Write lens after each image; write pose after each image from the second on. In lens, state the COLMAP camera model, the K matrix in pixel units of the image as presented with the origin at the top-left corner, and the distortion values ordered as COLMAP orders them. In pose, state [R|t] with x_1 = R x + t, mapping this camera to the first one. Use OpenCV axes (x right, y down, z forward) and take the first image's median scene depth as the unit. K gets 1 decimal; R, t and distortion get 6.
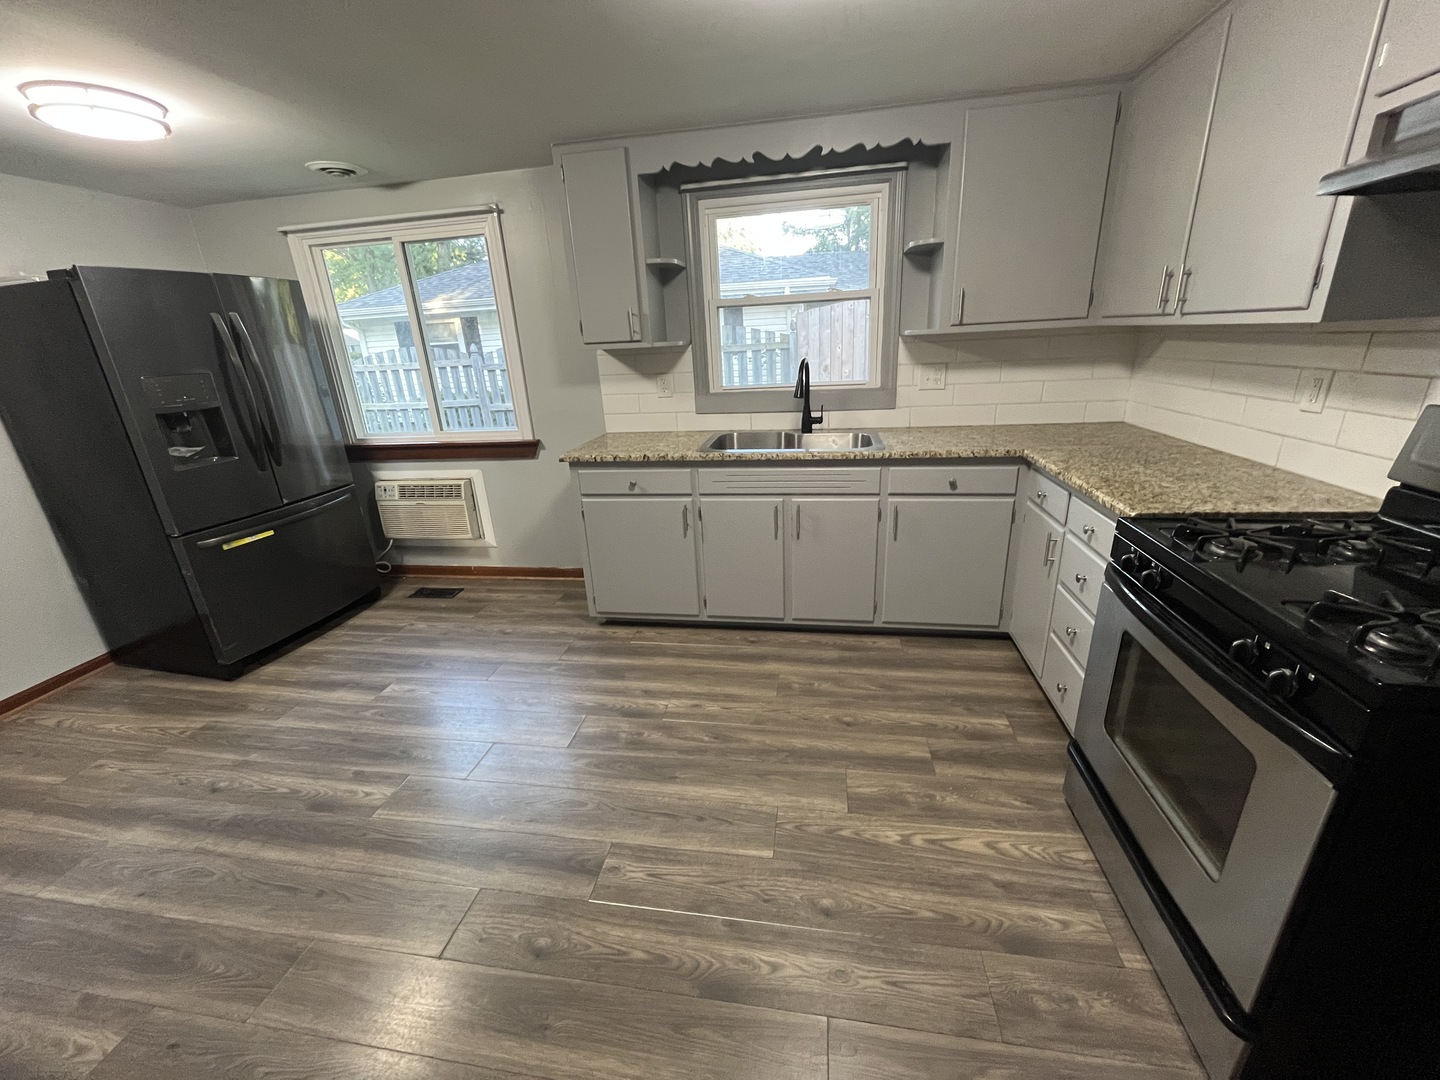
lens RADIAL K [[580.4, 0, 716.6], [0, 580.4, 540.8], [0, 0, 1]] dist [-0.004978, 0.000045]
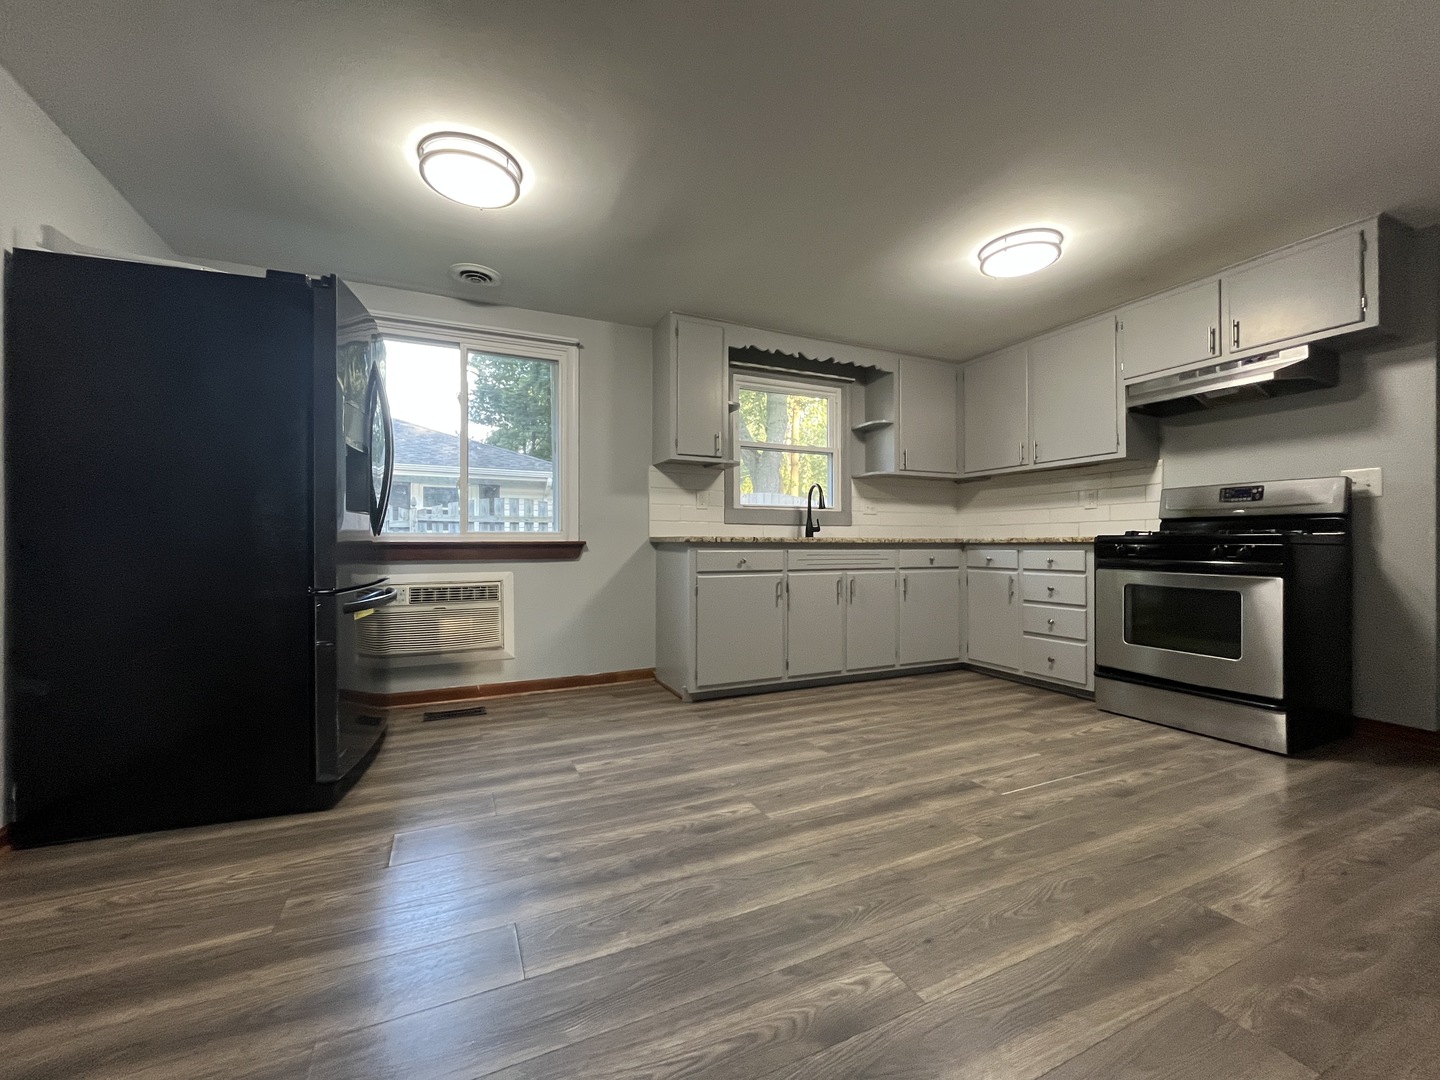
lens RADIAL K [[580.4, 0, 716.6], [0, 580.4, 540.8], [0, 0, 1]] dist [-0.004978, 0.000045]
pose [[0.824949, 0.052380, 0.562775, -0.878346], [0.149726, 0.939873, -0.306955, 0.225792], [-0.545015, 0.337484, 0.767504, 0.091062]]
